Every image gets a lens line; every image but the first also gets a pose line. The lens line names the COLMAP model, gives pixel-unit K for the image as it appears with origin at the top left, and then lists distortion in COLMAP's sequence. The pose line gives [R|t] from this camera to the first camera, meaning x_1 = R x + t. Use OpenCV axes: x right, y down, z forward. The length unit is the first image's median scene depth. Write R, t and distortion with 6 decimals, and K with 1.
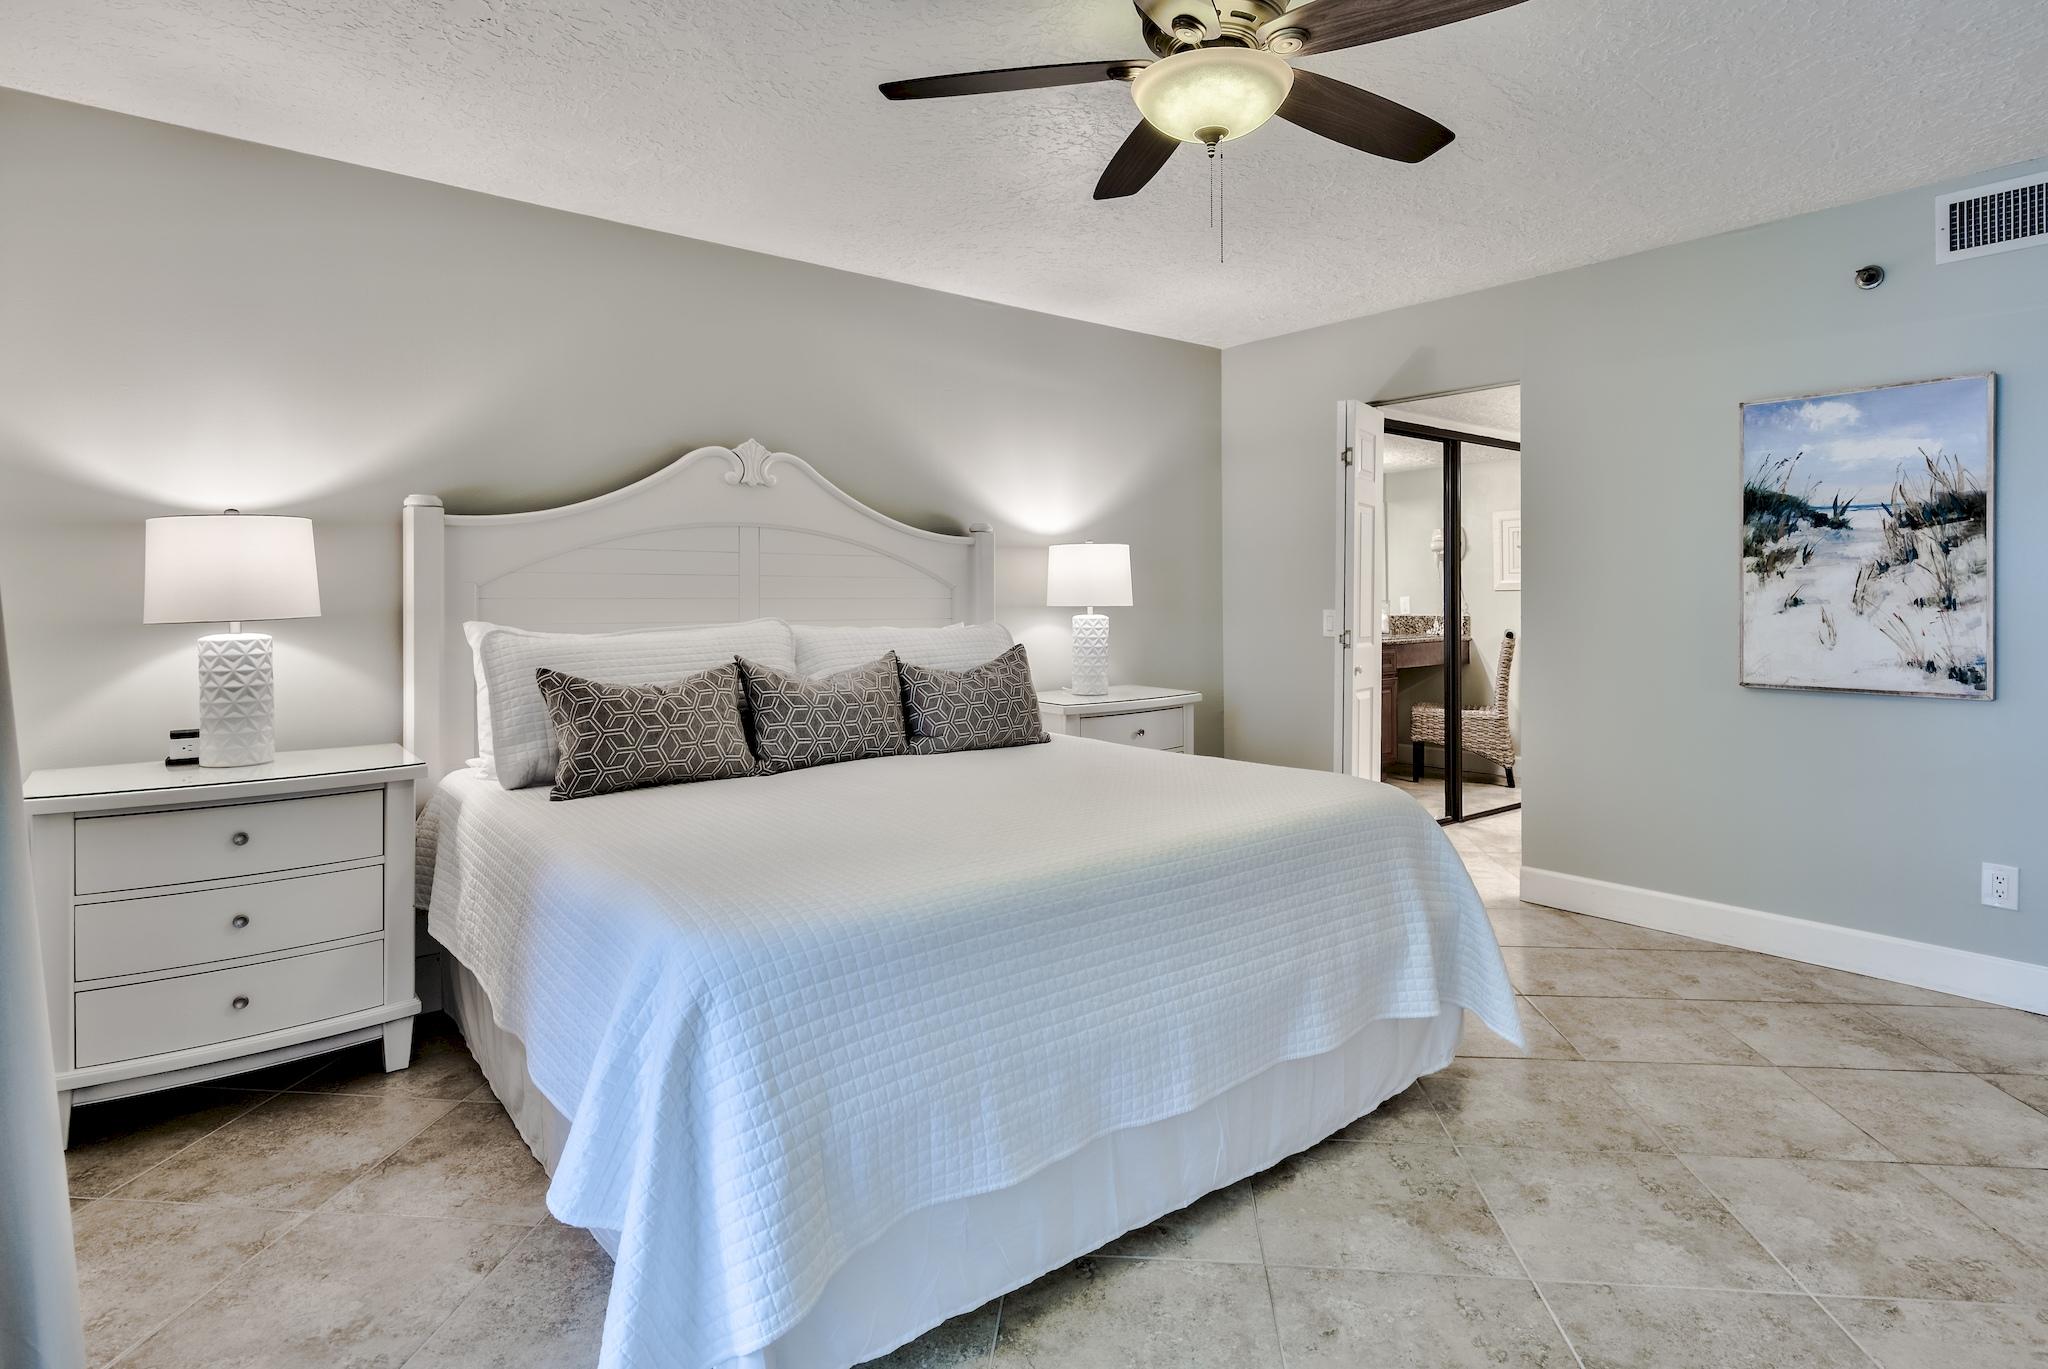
lens RADIAL K [[1142.3, 0, 1027.8], [0, 1142.3, 599.6], [0, 0, 1]] dist [0.060273, 0.000223]
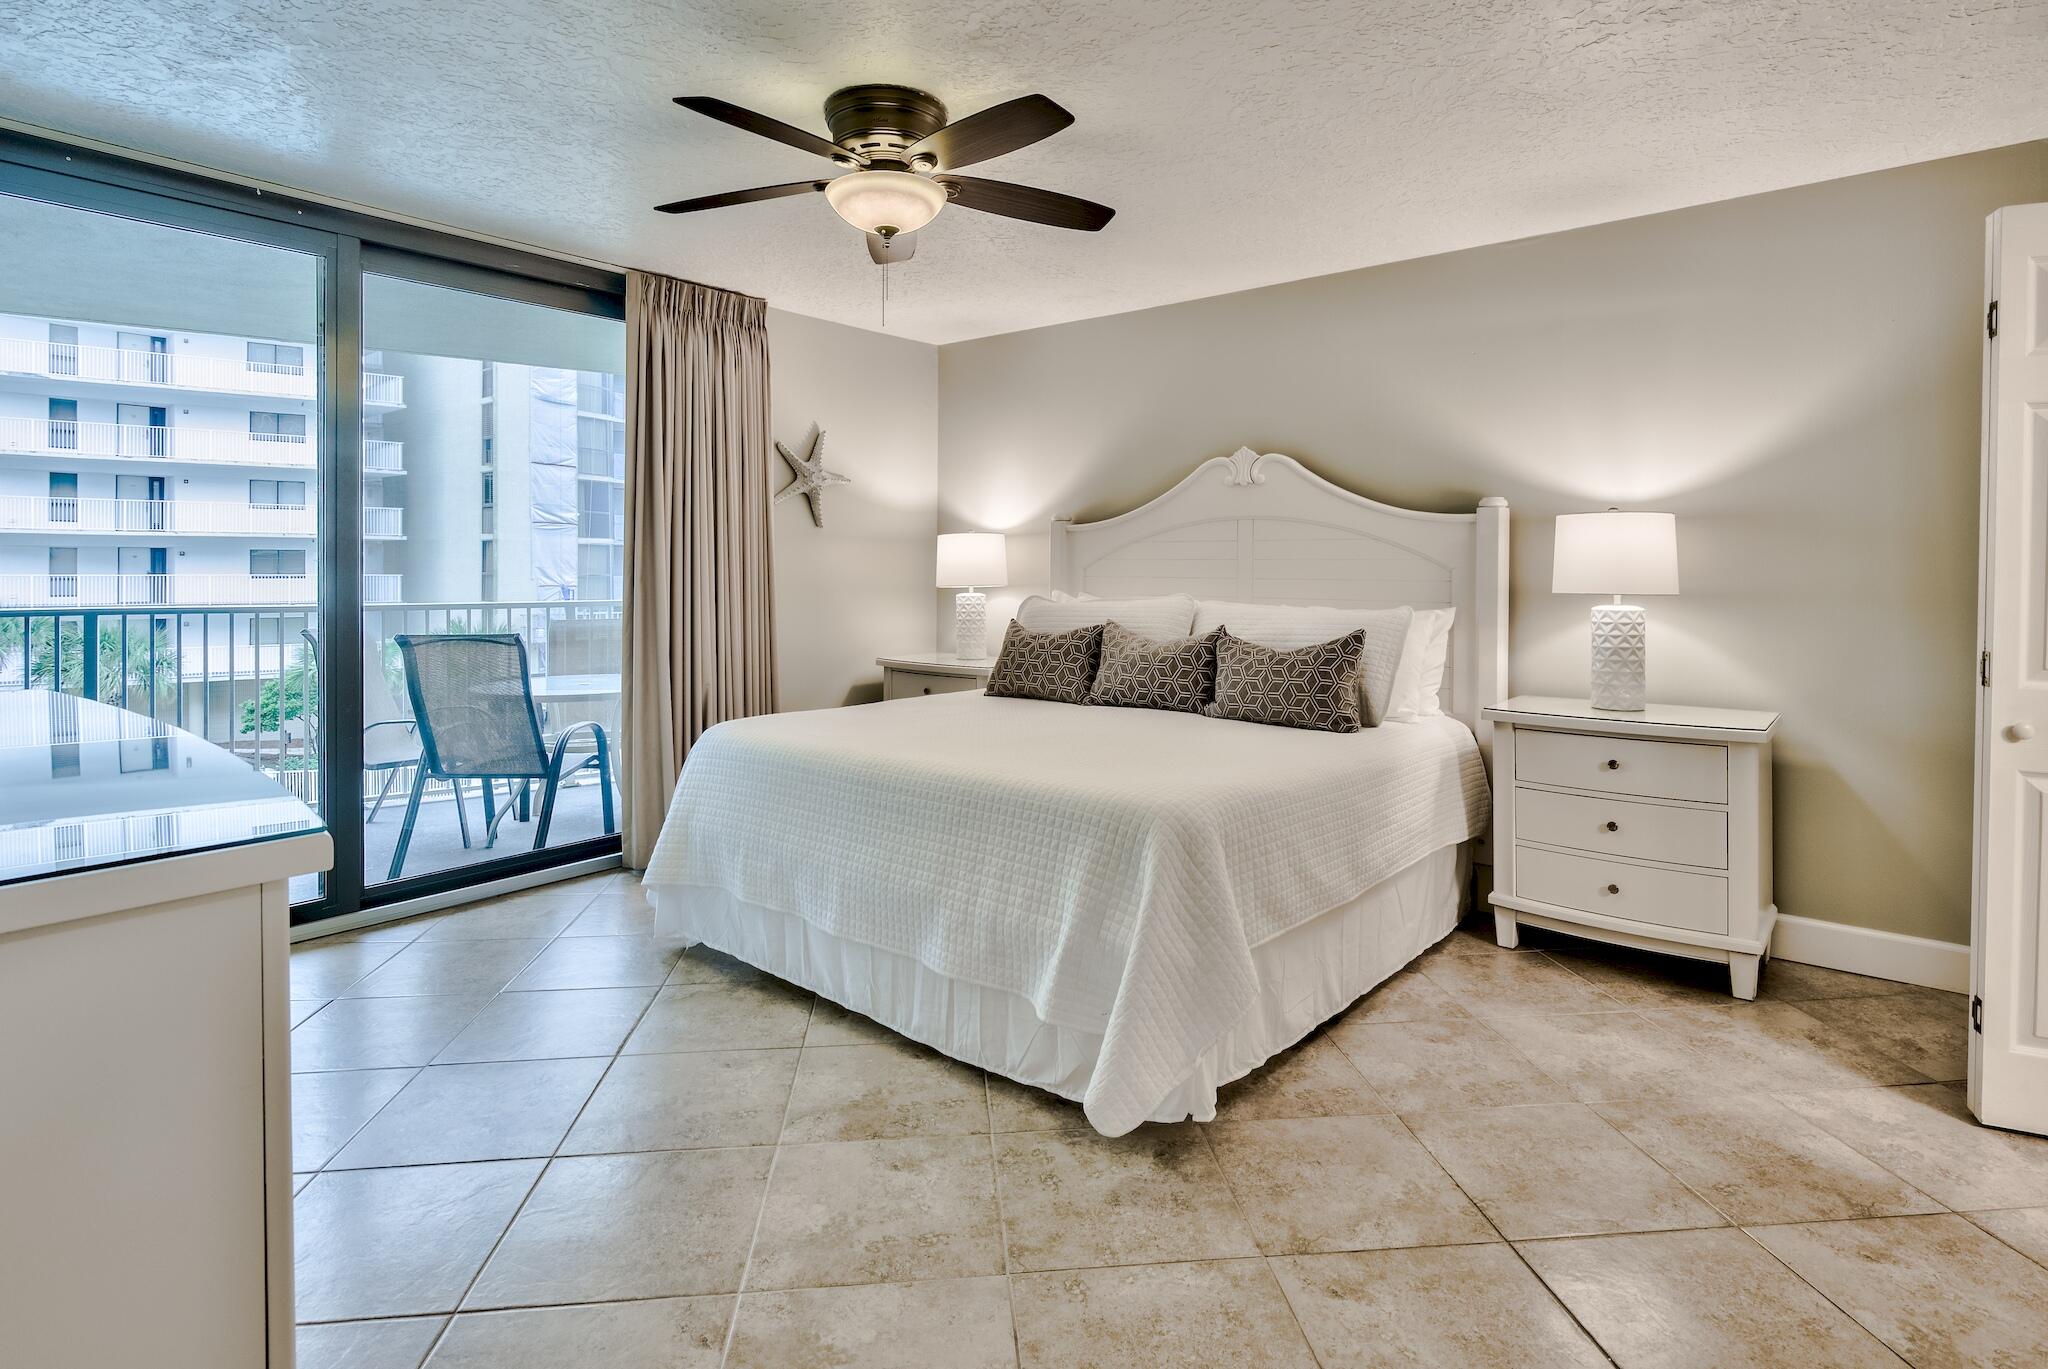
lens RADIAL K [[983.1, 0, 1024.0], [0, 983.1, 684.5], [0, 0, 1]] dist [-0.055921, 0.000330]
pose [[0.164388, 0.112393, -0.979972, 0.801493], [-0.003104, 0.993541, 0.113429, -0.006850], [0.986391, -0.015604, 0.163675, 0.628095]]
